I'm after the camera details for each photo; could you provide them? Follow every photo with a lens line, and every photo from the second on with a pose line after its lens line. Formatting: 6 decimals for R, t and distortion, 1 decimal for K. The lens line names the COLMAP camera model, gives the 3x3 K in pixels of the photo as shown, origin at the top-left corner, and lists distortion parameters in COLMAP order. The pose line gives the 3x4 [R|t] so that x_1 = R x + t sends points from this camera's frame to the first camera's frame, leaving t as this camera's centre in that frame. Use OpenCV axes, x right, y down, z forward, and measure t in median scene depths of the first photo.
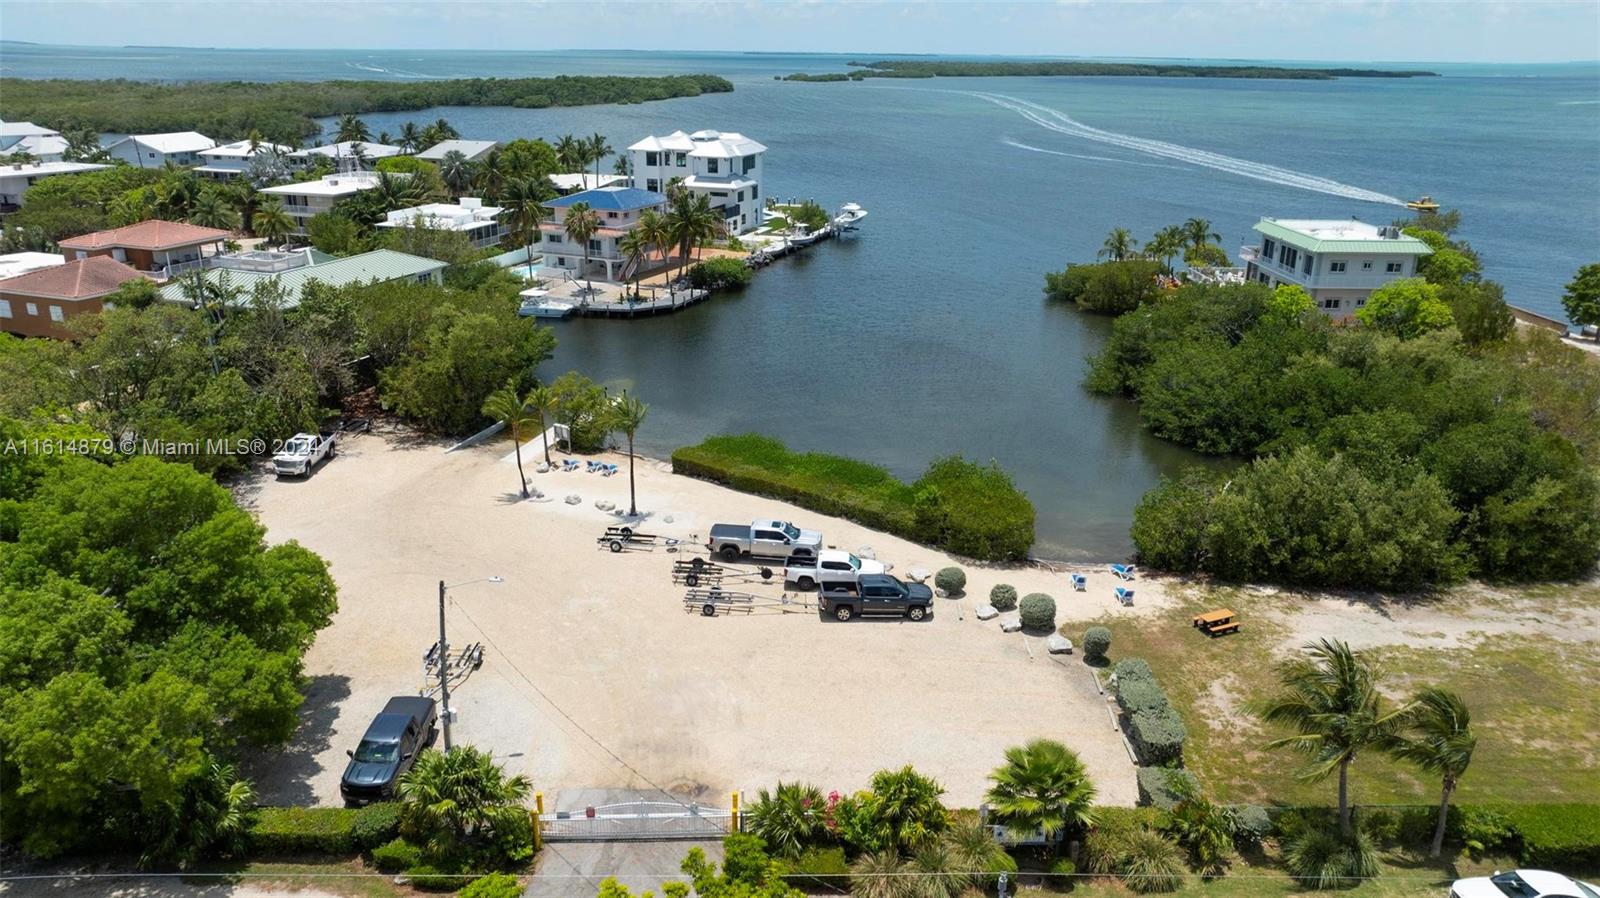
lens RADIAL K [[1140.5, 0, 800.0], [0, 1140.5, 449.0], [0, 0, 1]] dist [-0.007668, 0.001516]
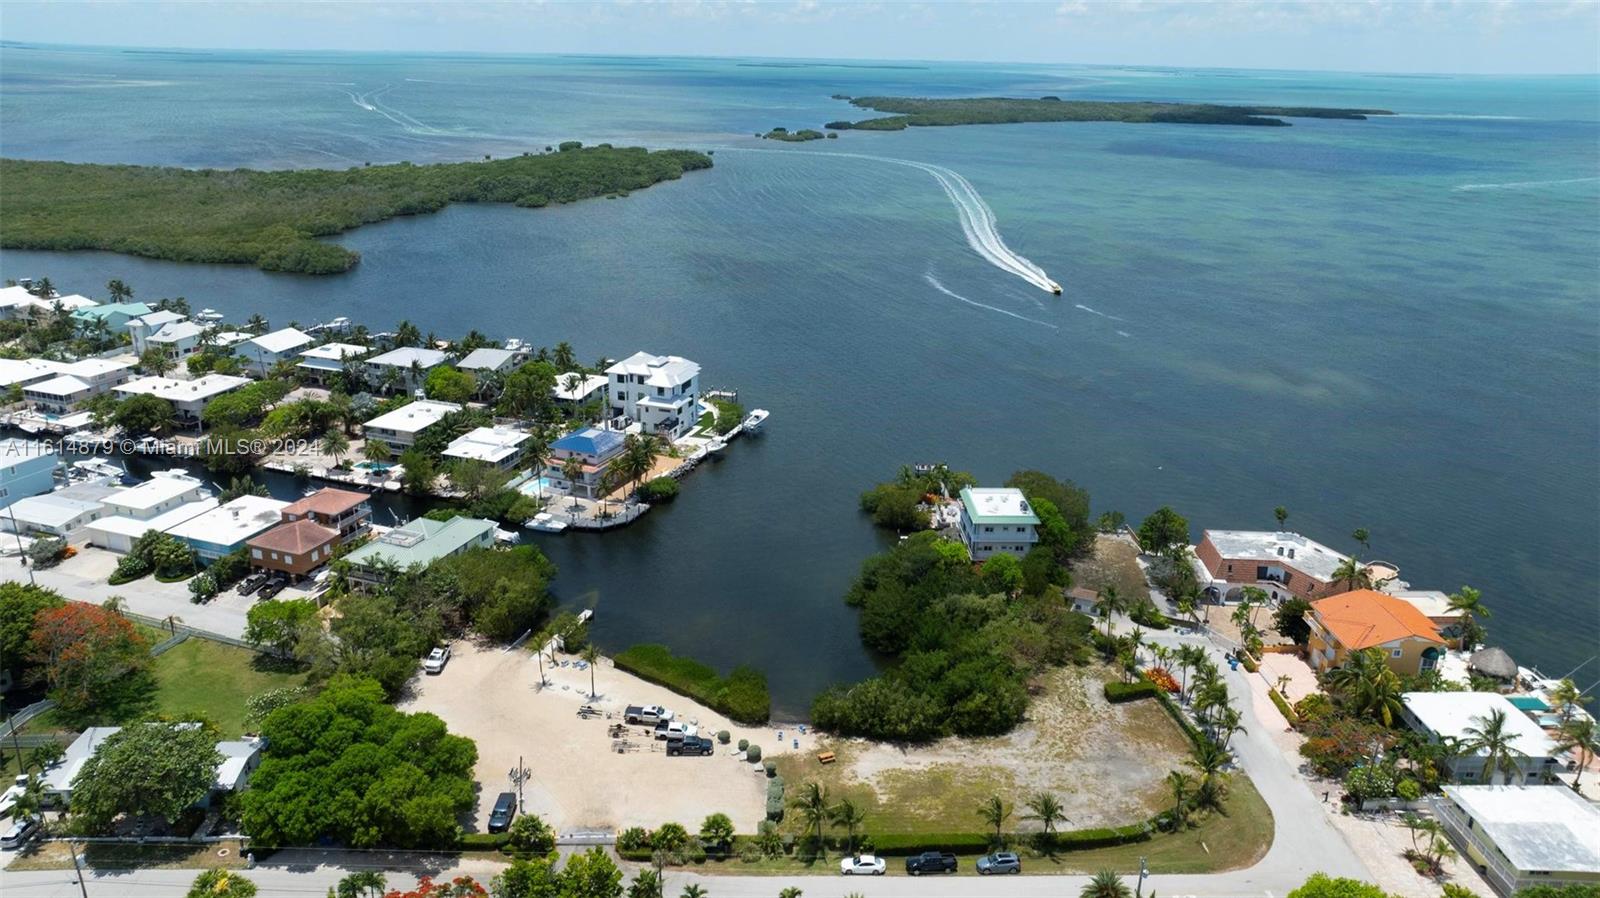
lens RADIAL K [[1140.5, 0, 800.0], [0, 1140.5, 449.0], [0, 0, 1]] dist [-0.007668, 0.001516]
pose [[0.999950, 0.007481, 0.006644, 0.203897], [-0.007466, 0.999970, -0.002290, -0.363050], [-0.006661, 0.002240, 0.999975, -1.045728]]
